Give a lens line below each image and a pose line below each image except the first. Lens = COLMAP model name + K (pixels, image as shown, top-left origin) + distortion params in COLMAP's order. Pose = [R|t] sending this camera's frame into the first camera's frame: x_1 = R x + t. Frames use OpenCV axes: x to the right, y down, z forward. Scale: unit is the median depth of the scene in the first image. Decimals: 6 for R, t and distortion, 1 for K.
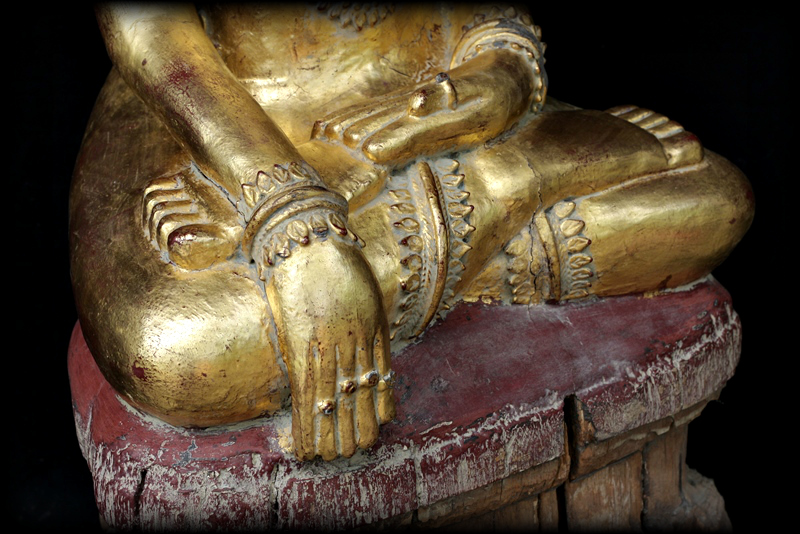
lens RADIAL K [[1976.1, 0, 398.9], [0, 1976.1, 291.3], [0, 0, 1]] dist [-0.099967, -0.410027]
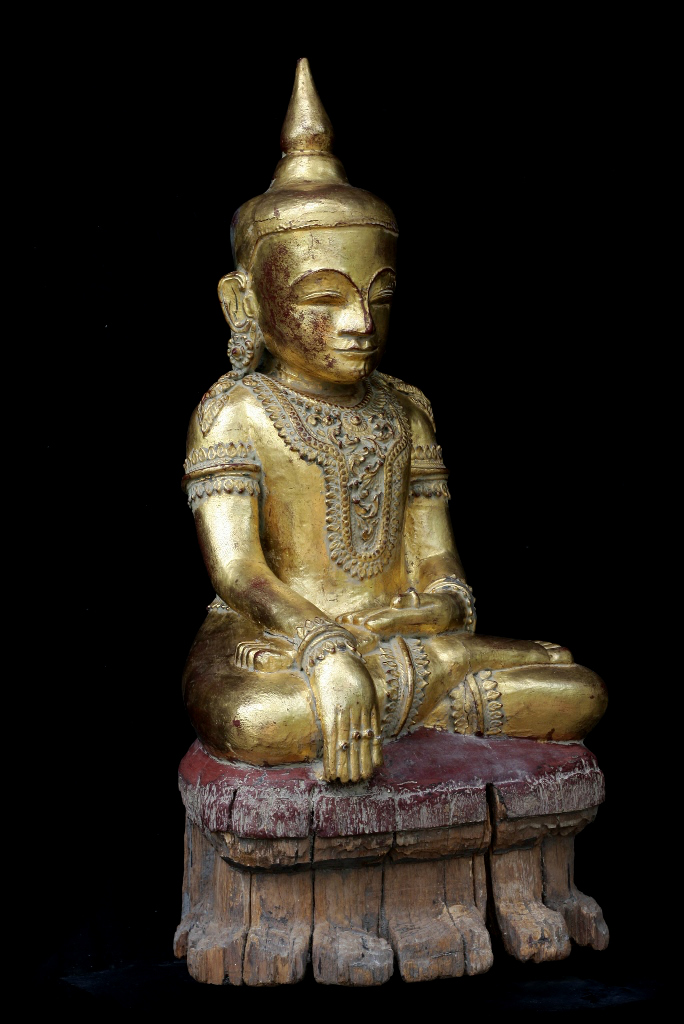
lens RADIAL K [[2529.4, 0, 342.0], [0, 2529.4, 512.0], [0, 0, 1]] dist [-0.099967, -0.410027]
pose [[0.999886, 0.004165, -0.014535, -0.006302], [-0.009331, 0.926391, -0.376447, 0.657349], [0.011897, 0.376540, 0.926324, -1.060338]]
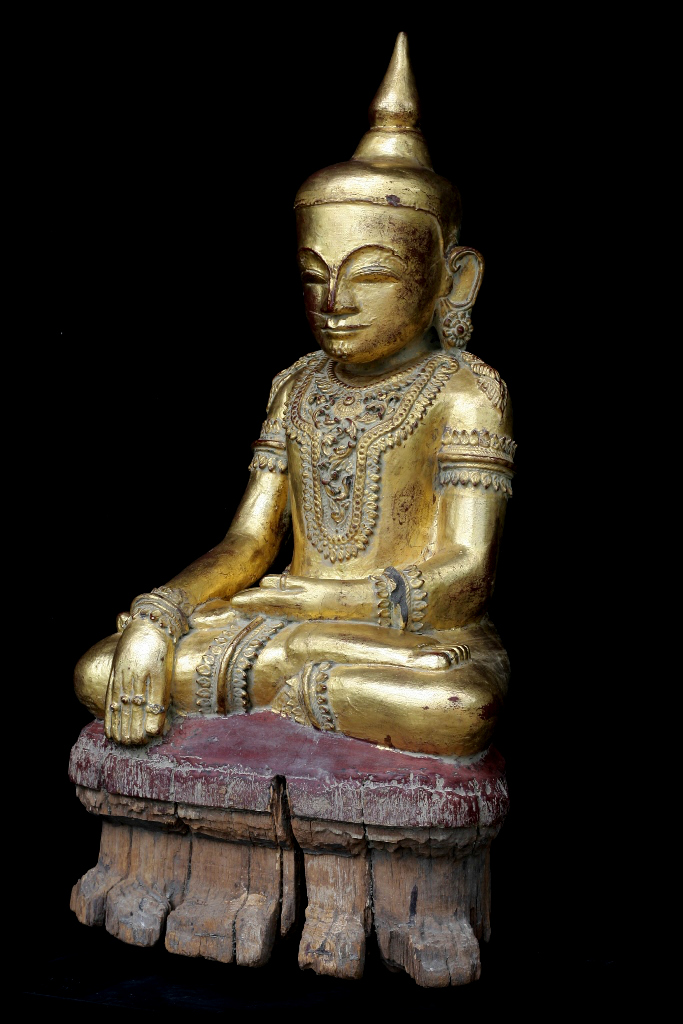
lens RADIAL K [[2600.0, 0, 341.5], [0, 2600.0, 512.0], [0, 0, 1]] dist [-0.103794, -0.699634]
pose [[0.476028, 0.060694, -0.877333, 1.994896], [-0.388620, 0.909443, -0.147944, 0.155300], [0.788906, 0.411374, 0.456507, 0.005121]]
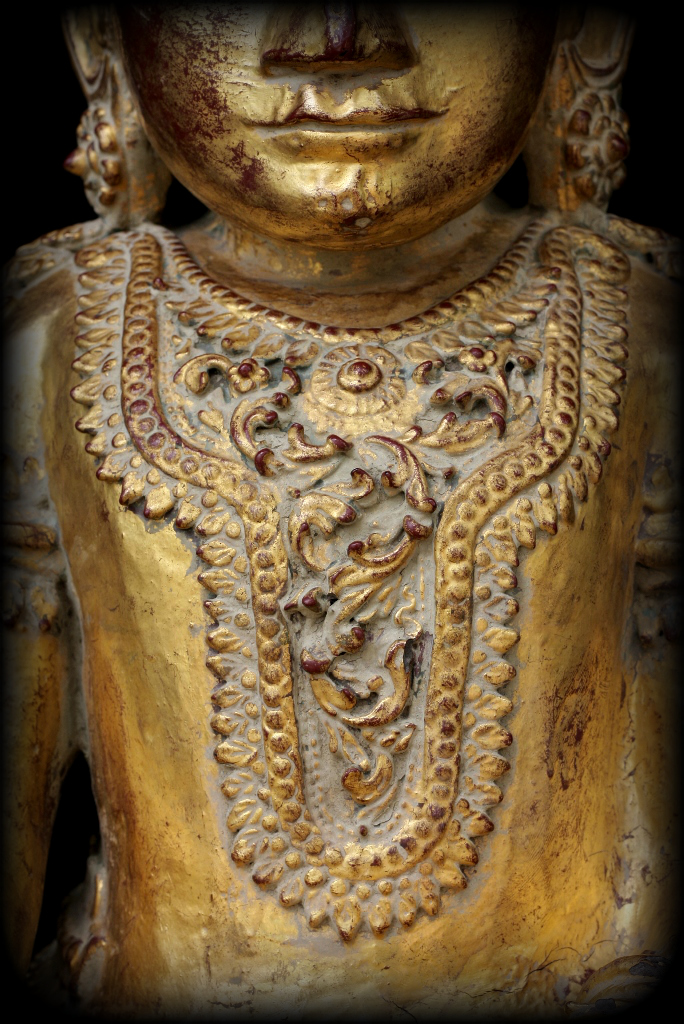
lens RADIAL K [[2600.0, 0, 342.0], [0, 2600.0, 512.0], [0, 0, 1]] dist [-0.103794, -0.699634]
pose [[0.844689, 0.024366, -0.534703, 0.325925], [-0.222571, 0.924493, -0.309474, -0.037918], [0.486788, 0.380418, 0.786333, 0.507780]]
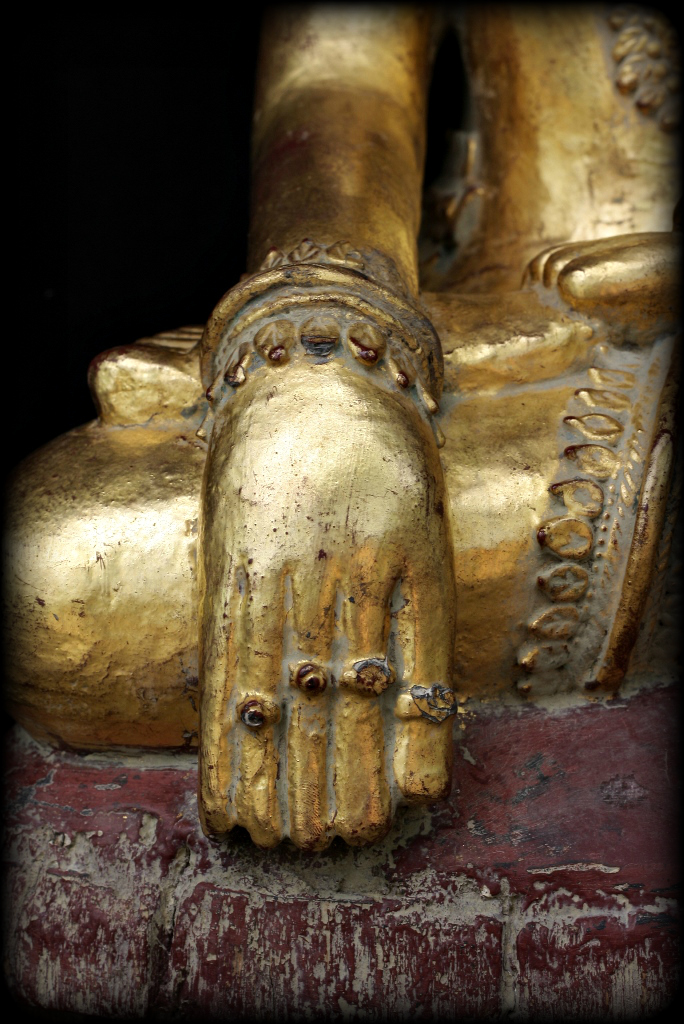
lens RADIAL K [[2600.0, 0, 342.0], [0, 2600.0, 512.0], [0, 0, 1]] dist [-0.103794, -0.699634]
pose [[0.834126, 0.074120, -0.546571, 0.286918], [-0.238168, 0.942190, -0.235700, 0.142287], [0.497503, 0.326779, 0.803558, 0.474351]]
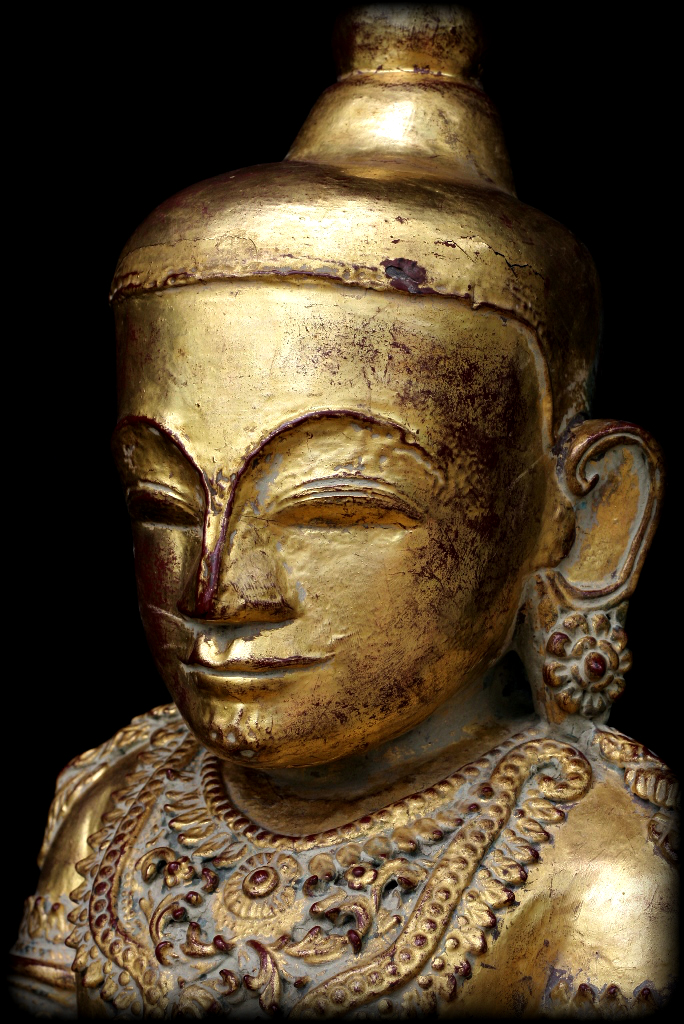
lens RADIAL K [[2529.4, 0, 342.0], [0, 2529.4, 512.0], [0, 0, 1]] dist [-0.099967, -0.410027]
pose [[0.488449, 0.016878, -0.872429, 0.623754], [-0.400359, 0.892700, -0.206879, -0.231152], [0.775326, 0.450335, 0.442796, 0.664846]]
